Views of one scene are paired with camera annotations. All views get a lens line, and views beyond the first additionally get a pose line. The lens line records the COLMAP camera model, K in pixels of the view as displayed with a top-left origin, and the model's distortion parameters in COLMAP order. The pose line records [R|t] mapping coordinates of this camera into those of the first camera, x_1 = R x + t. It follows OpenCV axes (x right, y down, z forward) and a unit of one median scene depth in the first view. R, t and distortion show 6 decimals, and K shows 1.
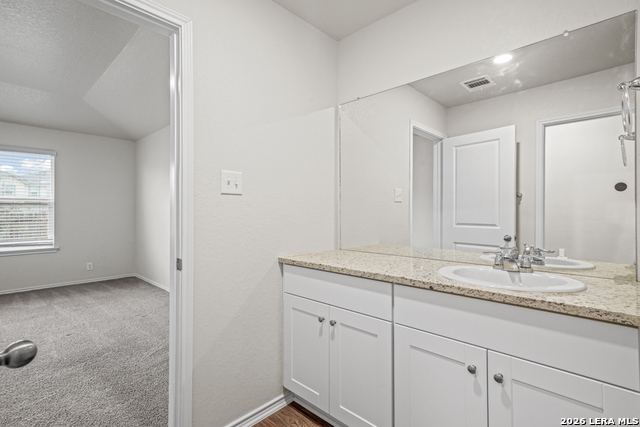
lens RADIAL K [[310.2, 0, 321.0], [0, 310.2, 213.2], [0, 0, 1]] dist [0.018561, 0.000723]
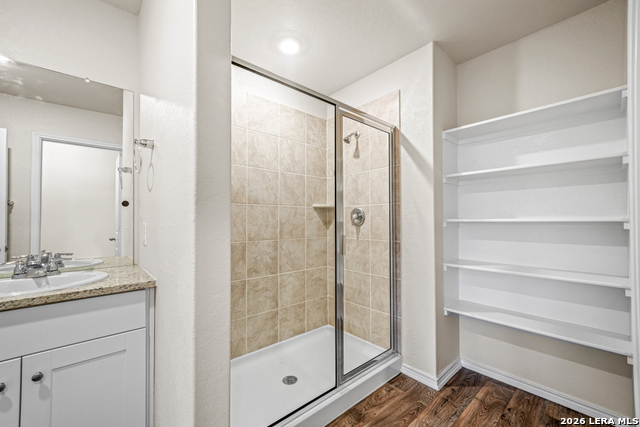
lens RADIAL K [[262.4, 0, 324.4], [0, 262.4, 215.3], [0, 0, 1]] dist [-0.001330, 0.001047]
pose [[0.075902, 0.015400, 0.996996, -0.198060], [0.008422, 0.999835, -0.016085, -0.000670], [-0.997080, 0.009618, 0.075760, -0.035786]]
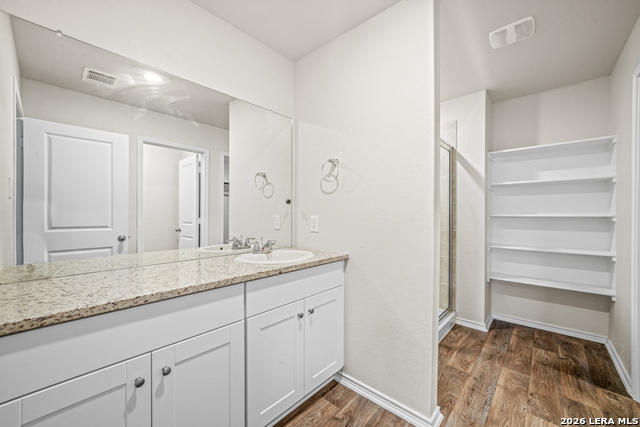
lens RADIAL K [[262.4, 0, 315.6], [0, 262.4, 213.6], [0, 0, 1]] dist [-0.001330, 0.001047]
pose [[-0.043452, 0.000104, 0.999056, -0.666099], [0.002006, 0.999998, -0.000017, -0.006460], [-0.999053, 0.002003, -0.043452, 0.794680]]
